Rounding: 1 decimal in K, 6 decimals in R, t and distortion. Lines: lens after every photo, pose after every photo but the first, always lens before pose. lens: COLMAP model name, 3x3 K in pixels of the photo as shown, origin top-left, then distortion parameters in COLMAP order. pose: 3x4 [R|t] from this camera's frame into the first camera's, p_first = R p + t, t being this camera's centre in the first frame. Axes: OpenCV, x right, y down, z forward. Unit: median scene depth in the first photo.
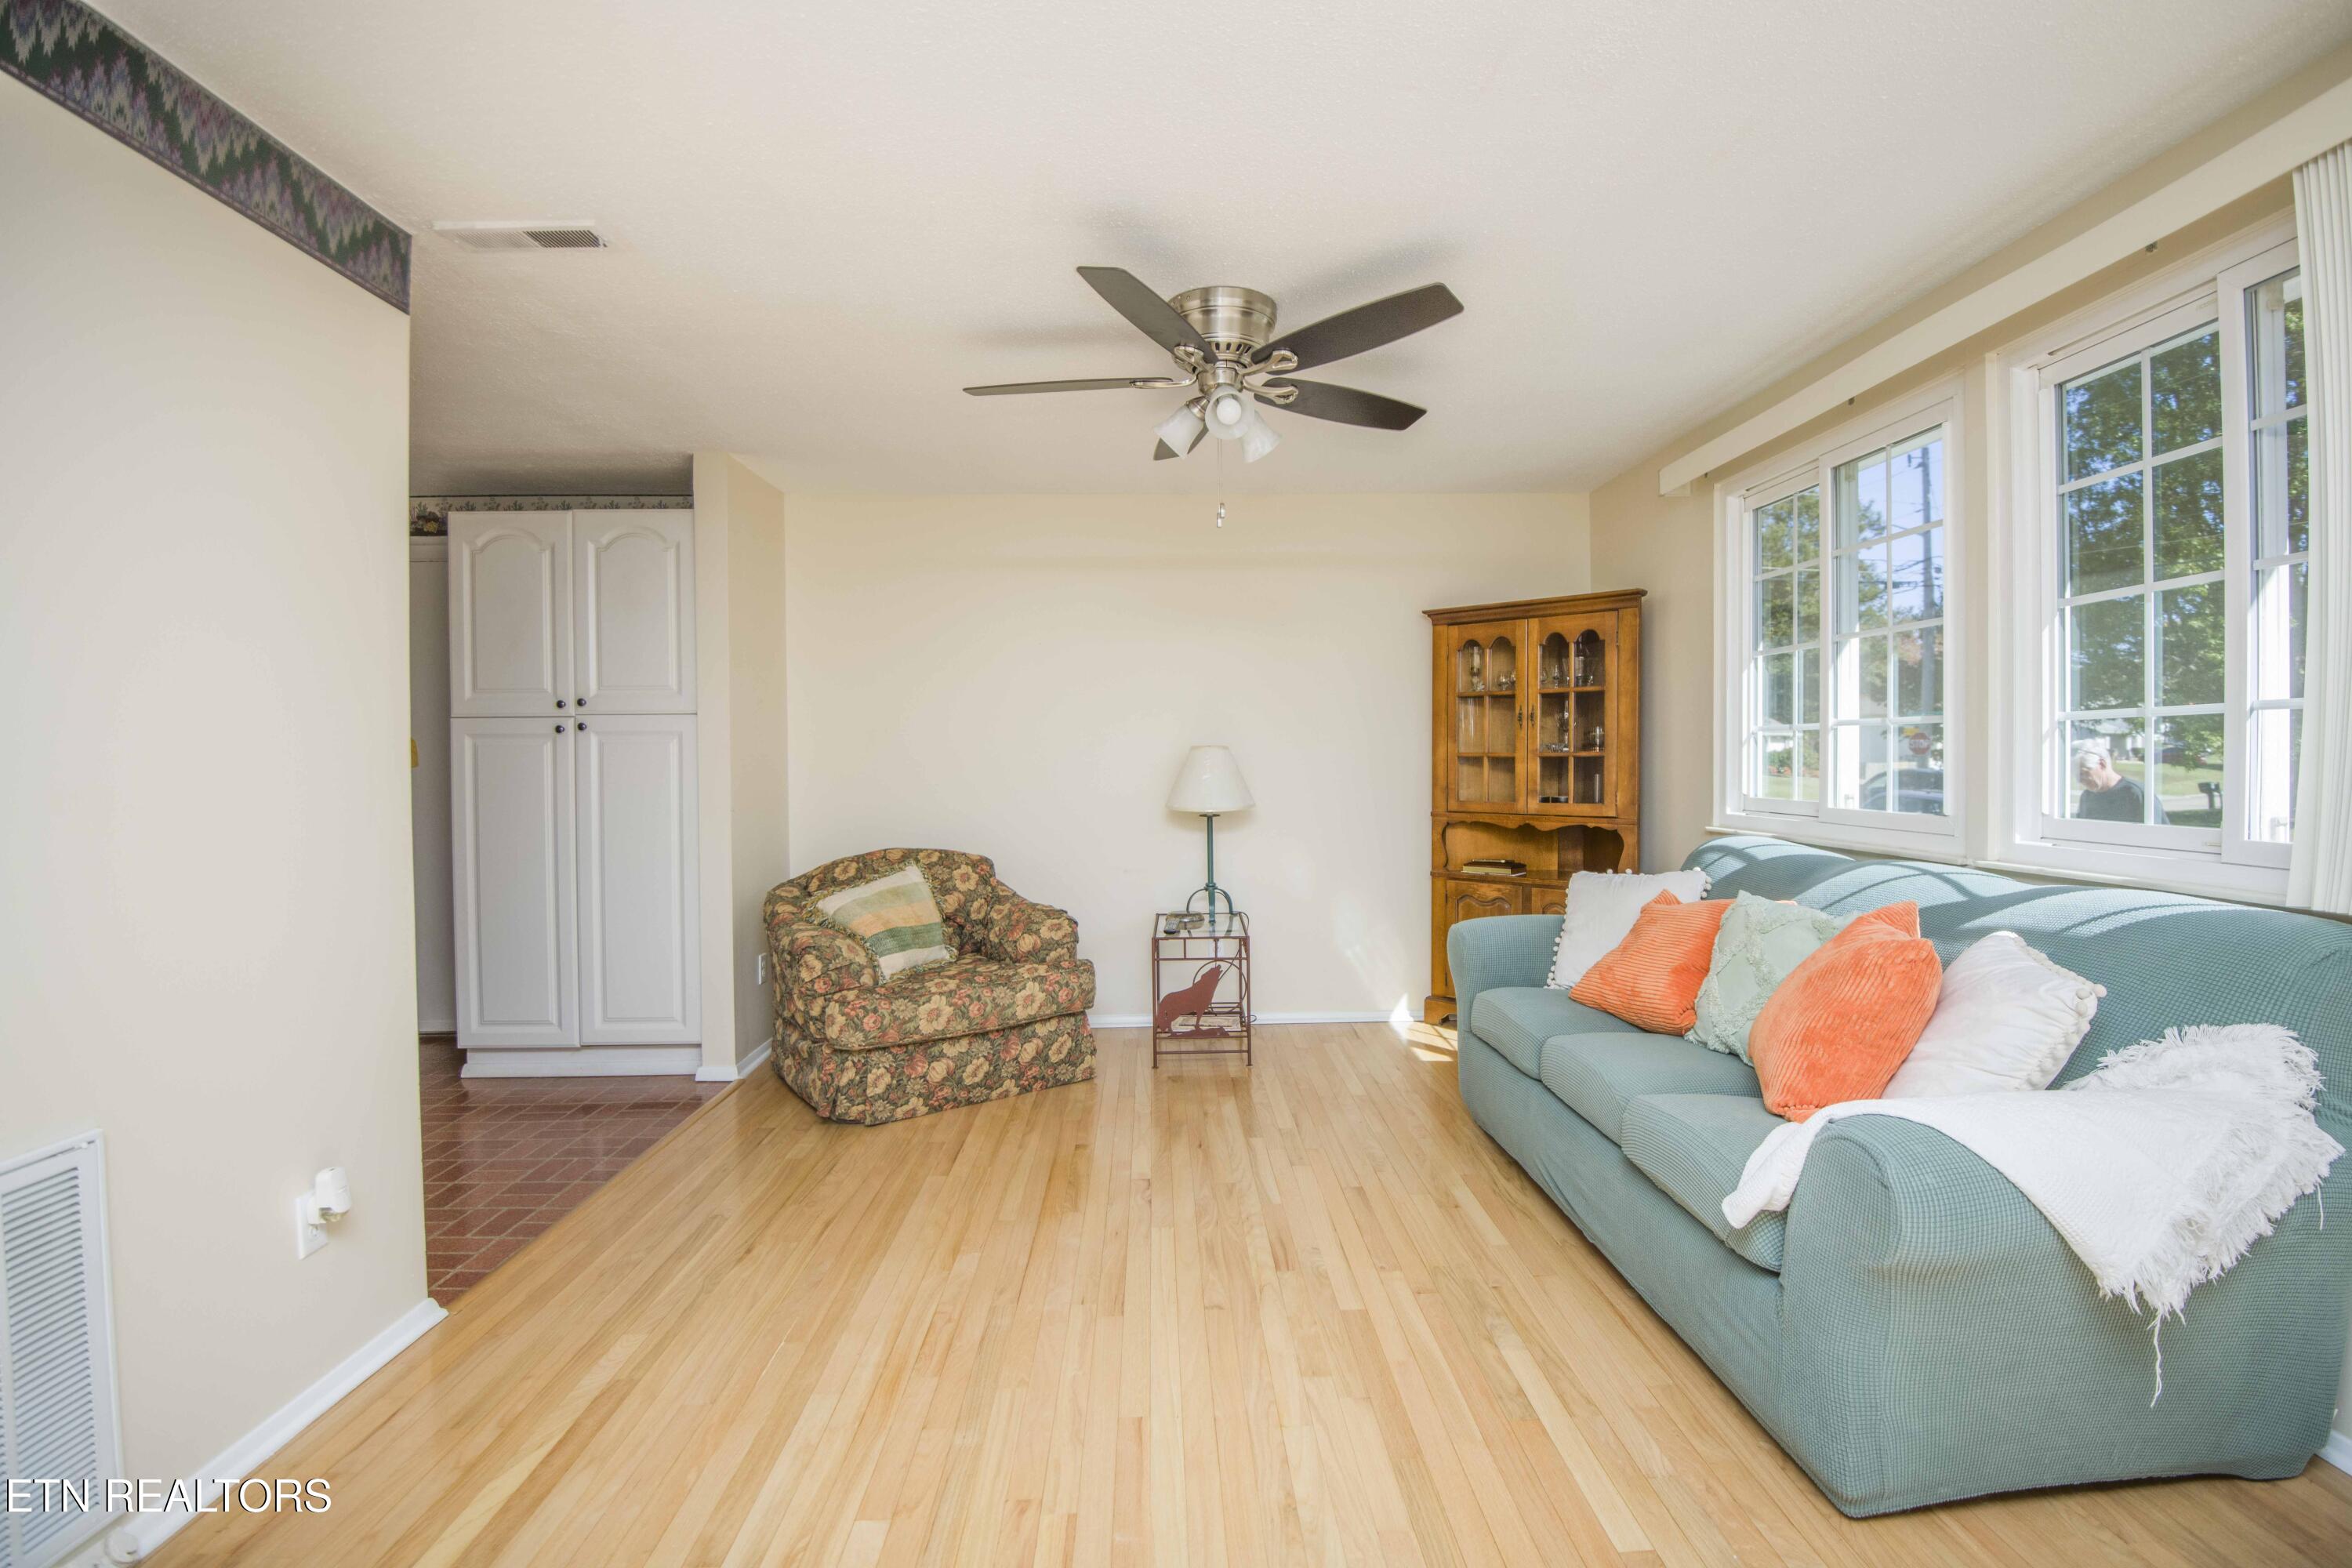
lens RADIAL K [[1112.8, 0, 1198.0], [0, 1112.8, 780.4], [0, 0, 1]] dist [-0.011638, -0.017827]
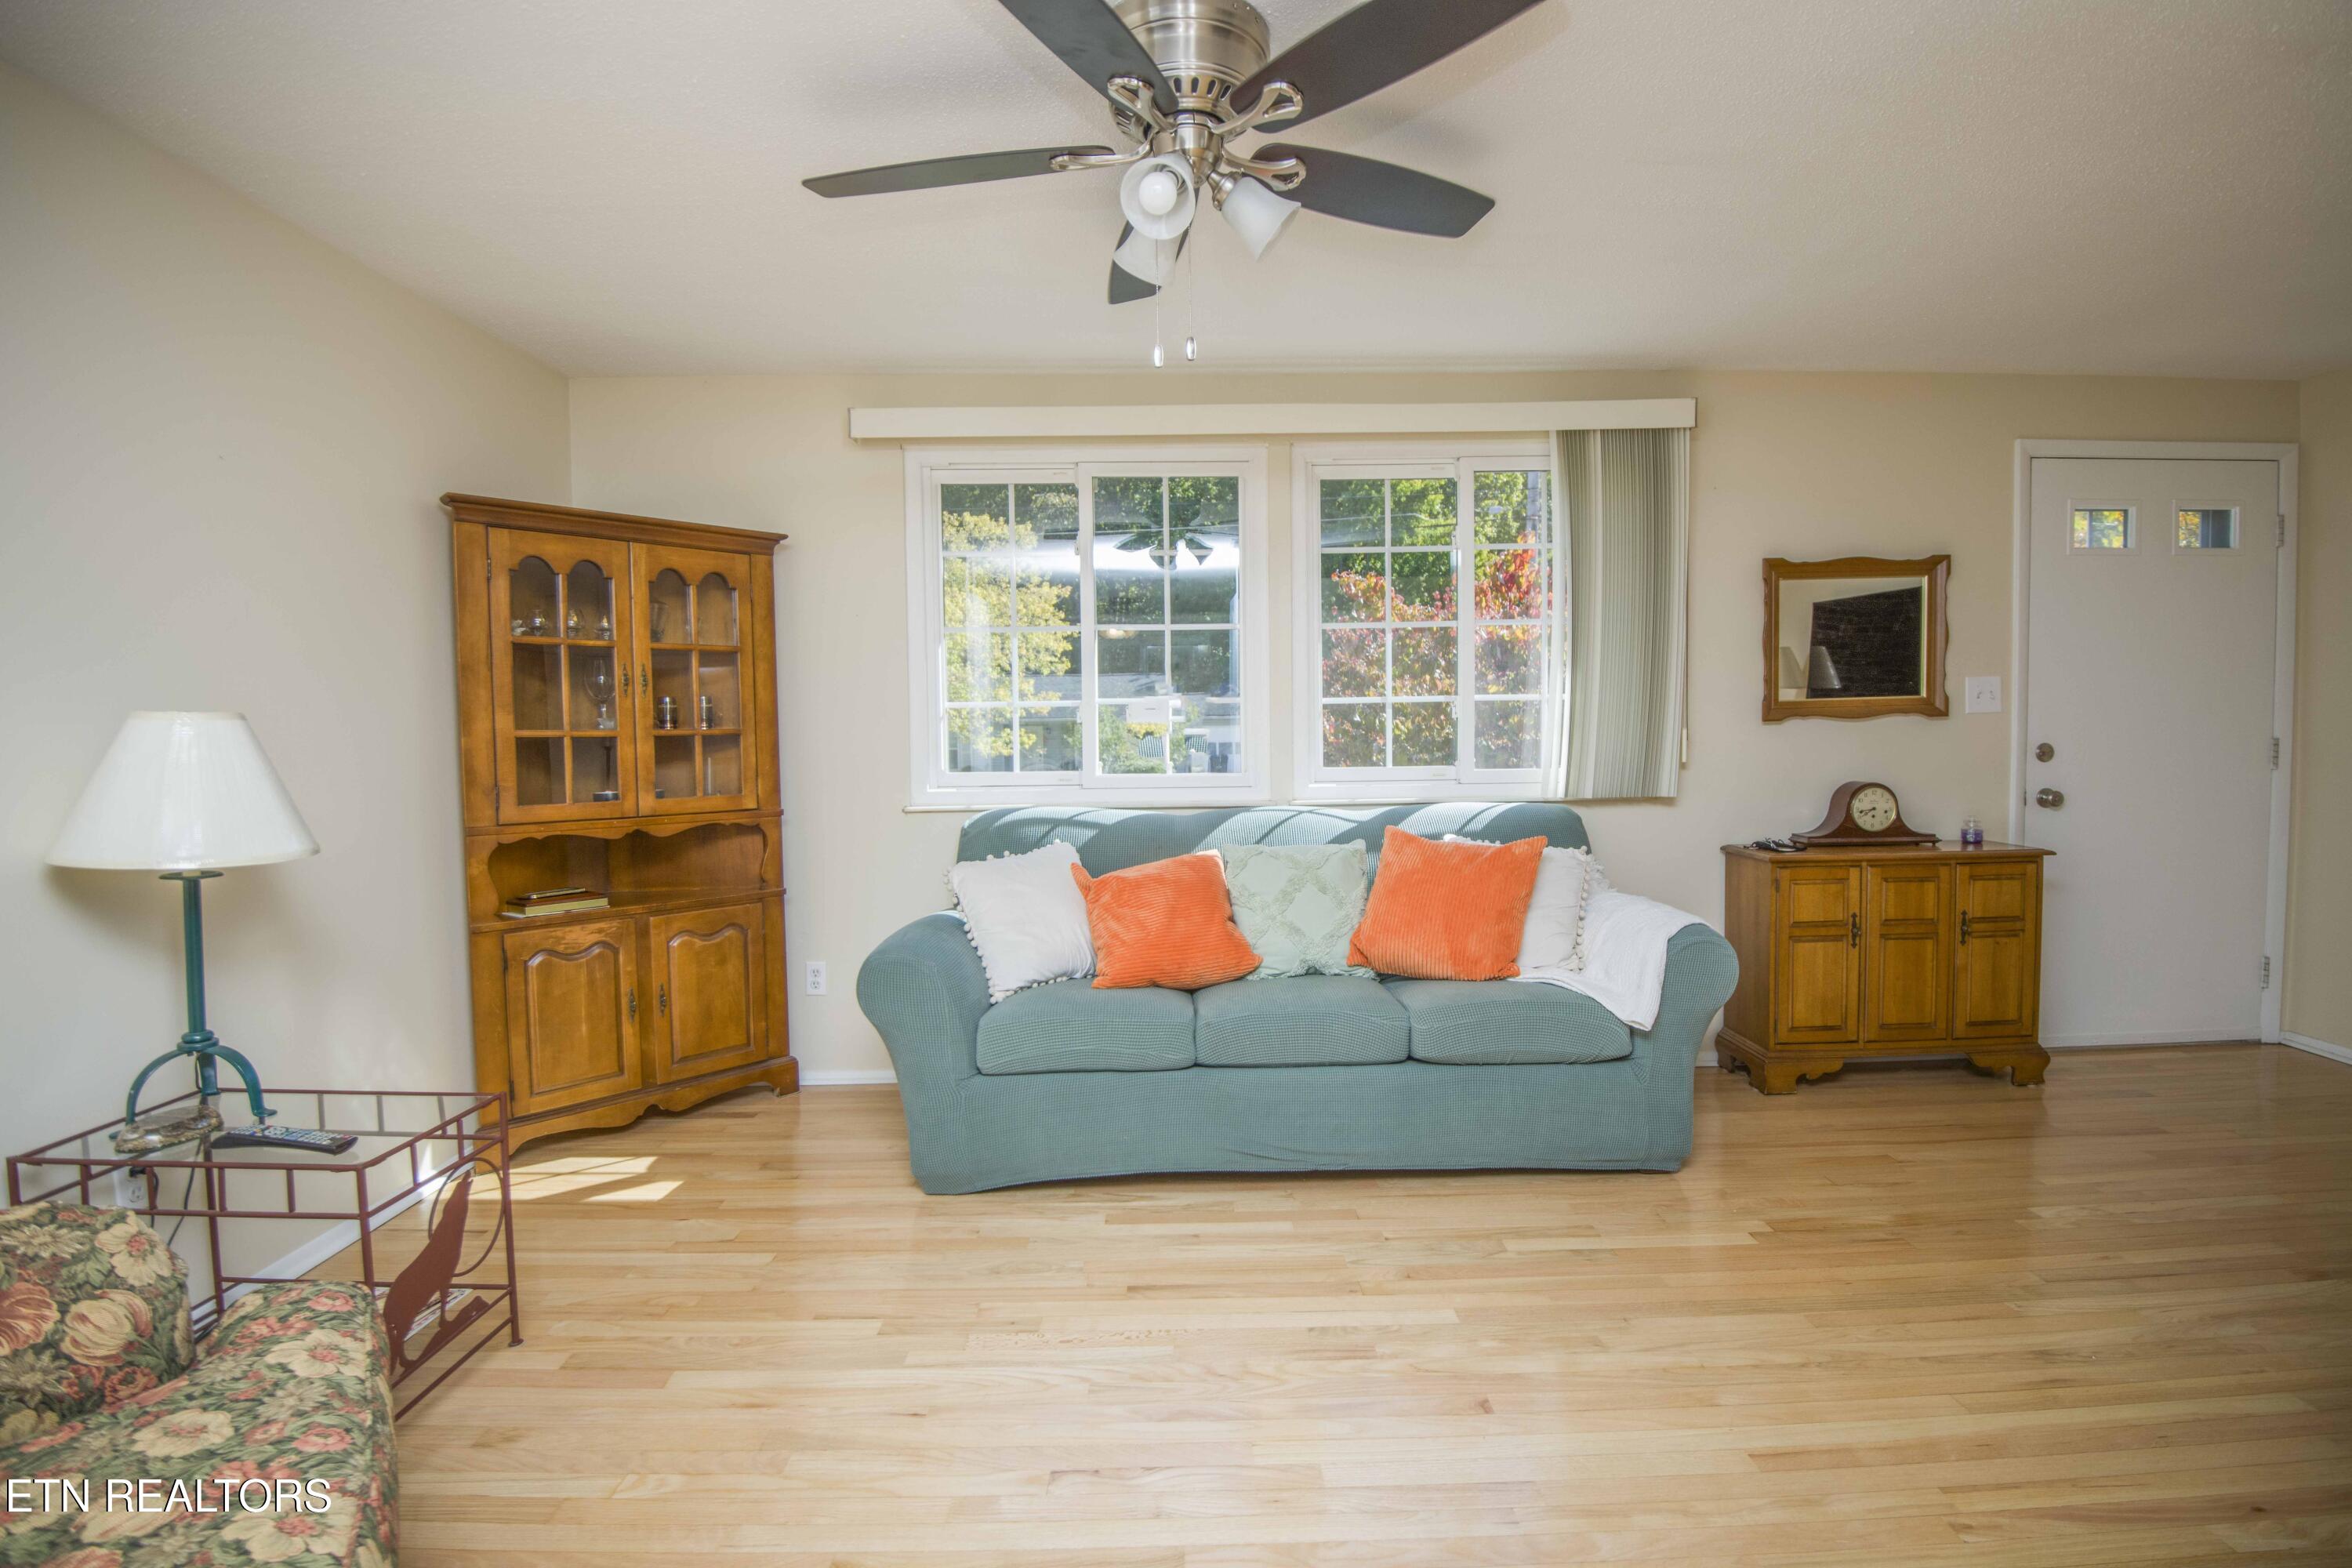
lens RADIAL K [[1112.8, 0, 1198.0], [0, 1112.8, 780.4], [0, 0, 1]] dist [-0.011638, -0.017827]
pose [[0.030451, -0.049165, 0.998326, -0.408258], [0.034404, 0.998249, 0.048112, -0.014608], [-0.998944, 0.032881, 0.032089, 0.614291]]
